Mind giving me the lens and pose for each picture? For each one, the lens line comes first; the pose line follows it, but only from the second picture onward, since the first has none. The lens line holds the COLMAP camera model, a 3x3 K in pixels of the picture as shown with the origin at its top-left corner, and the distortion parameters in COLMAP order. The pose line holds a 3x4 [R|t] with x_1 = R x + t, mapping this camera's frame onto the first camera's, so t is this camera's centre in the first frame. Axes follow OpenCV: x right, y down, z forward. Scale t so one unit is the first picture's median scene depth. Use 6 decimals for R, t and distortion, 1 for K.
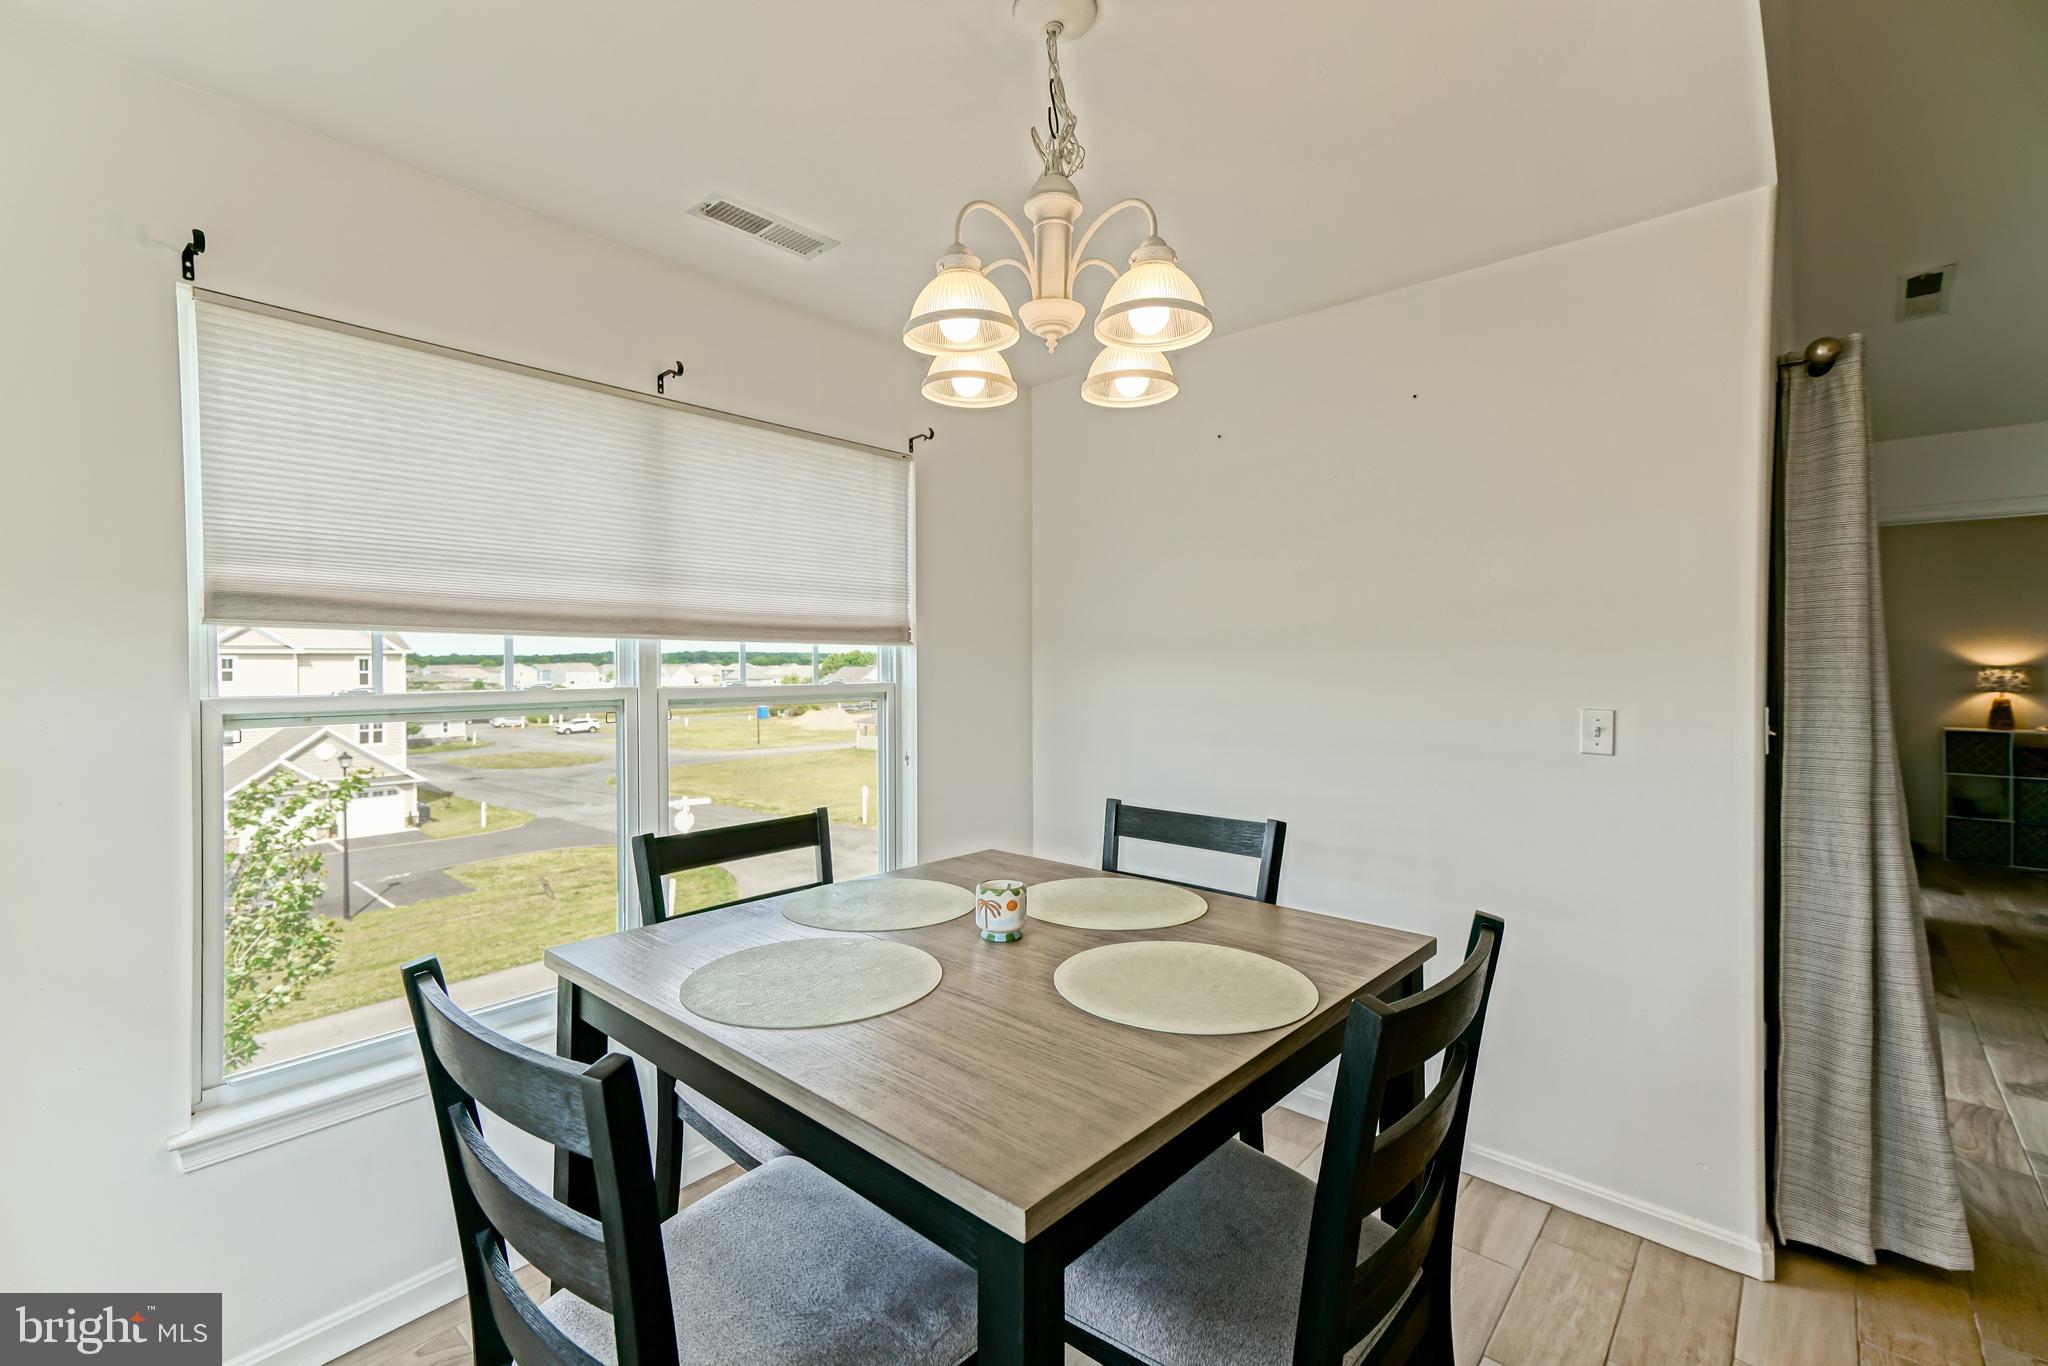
lens RADIAL K [[878.6, 0, 1020.0], [0, 878.6, 664.9], [0, 0, 1]] dist [0.000940, 0.000228]
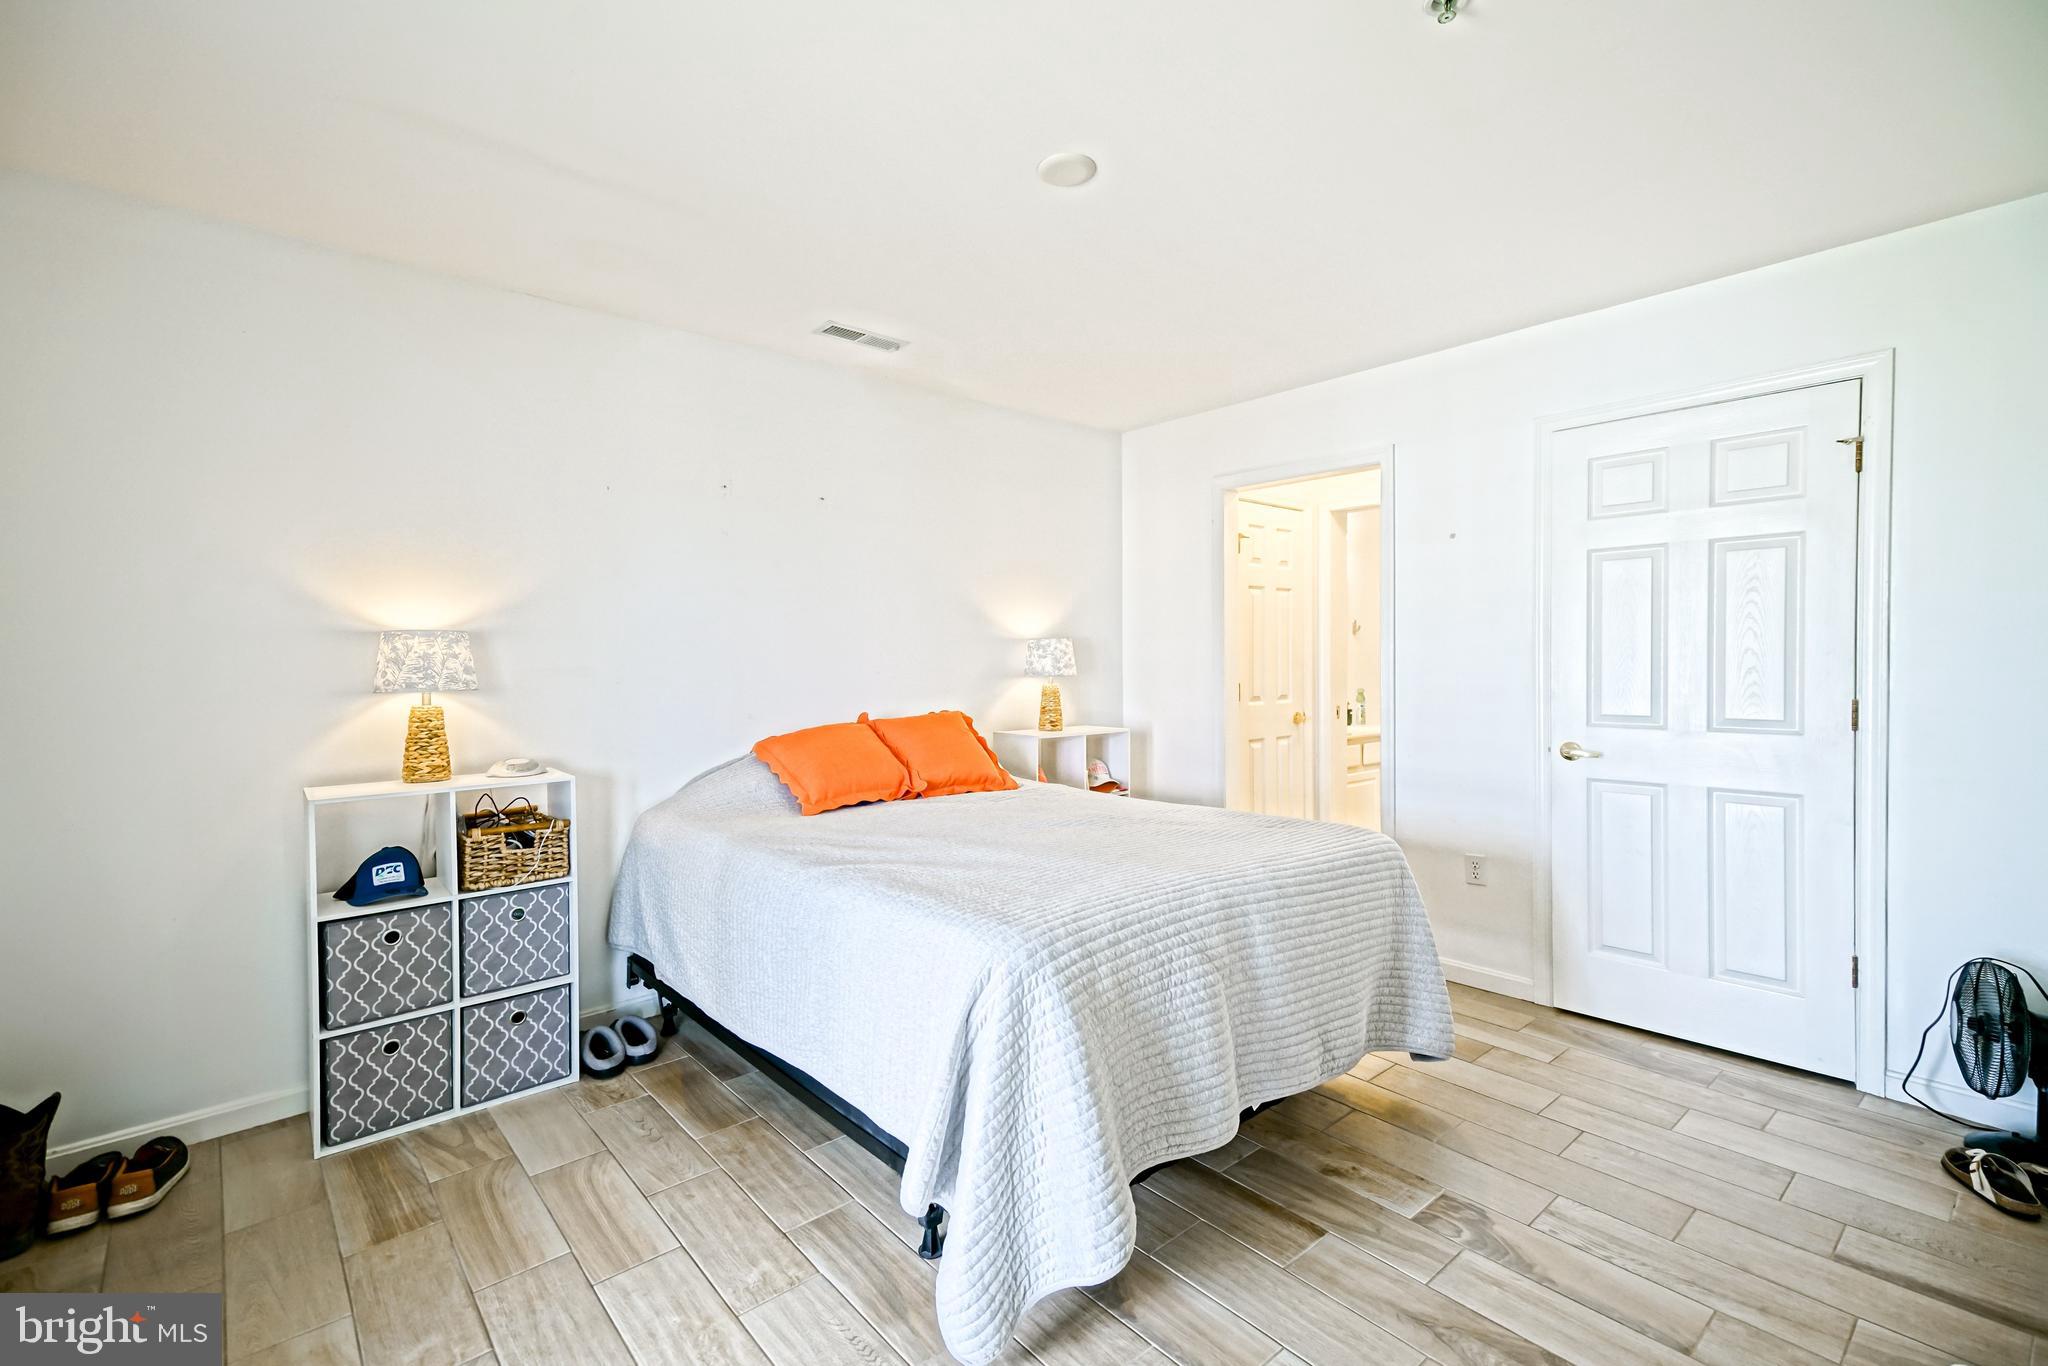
lens RADIAL K [[893.1, 0, 1024.0], [0, 893.1, 683.0], [0, 0, 1]] dist [0.019348, 0.000065]
pose [[0.130652, -0.041370, 0.990565, 0.723739], [0.007089, 0.999142, 0.040793, 0.010834], [-0.991403, 0.001693, 0.130833, 0.658759]]
